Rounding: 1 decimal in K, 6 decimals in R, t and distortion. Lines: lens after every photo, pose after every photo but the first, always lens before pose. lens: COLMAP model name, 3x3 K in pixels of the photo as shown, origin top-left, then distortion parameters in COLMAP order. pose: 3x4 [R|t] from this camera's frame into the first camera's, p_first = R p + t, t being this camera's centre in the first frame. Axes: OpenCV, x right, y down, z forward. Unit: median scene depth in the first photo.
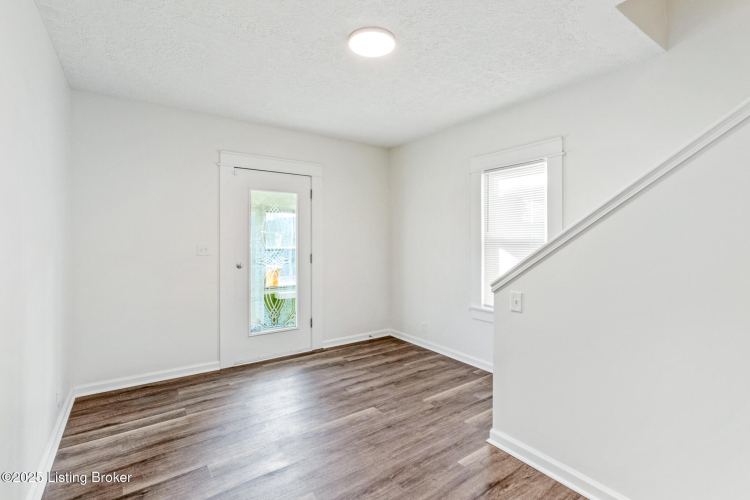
lens RADIAL K [[353.4, 0, 374.8], [0, 353.4, 245.8], [0, 0, 1]] dist [0.003475, 0.000252]
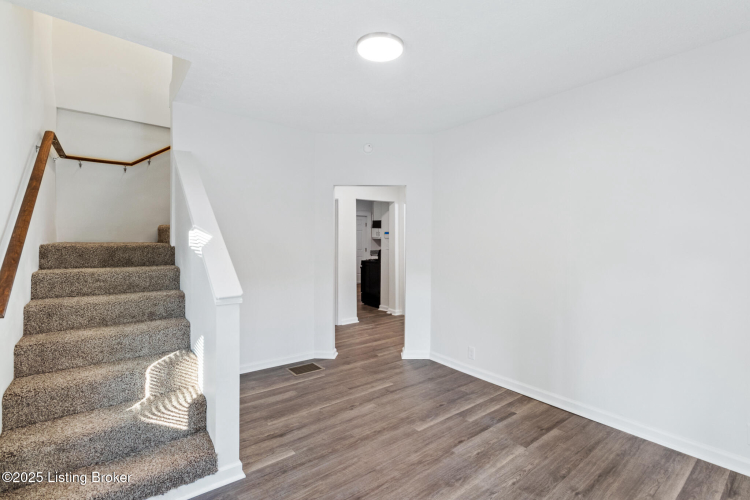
lens RADIAL K [[353.4, 0, 382.6], [0, 353.4, 245.3], [0, 0, 1]] dist [0.003475, 0.000252]
pose [[-0.997425, -0.004207, -0.071596, 0.043795], [-0.006367, 0.999531, 0.029965, -0.033700], [0.071436, 0.030344, -0.996984, 1.695022]]
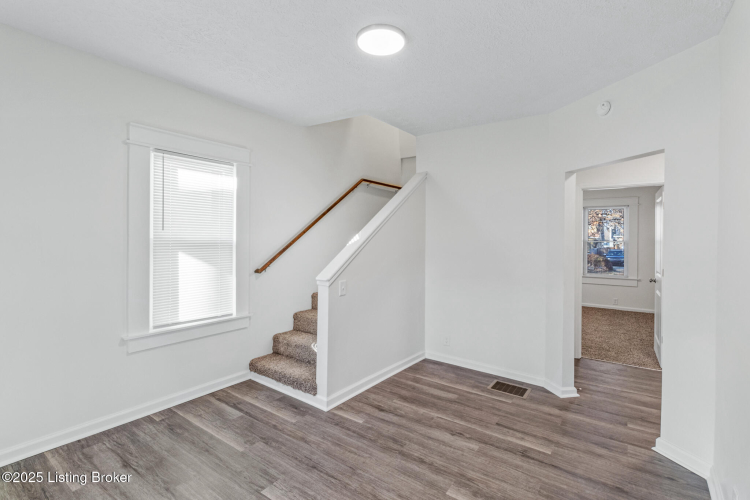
lens RADIAL K [[353.4, 0, 379.6], [0, 353.4, 244.9], [0, 0, 1]] dist [0.003475, 0.000252]
pose [[-0.331479, -0.016569, 0.943317, -0.781081], [0.003078, 0.999821, 0.018643, -0.028401], [-0.943458, 0.009083, -0.331368, 1.111526]]
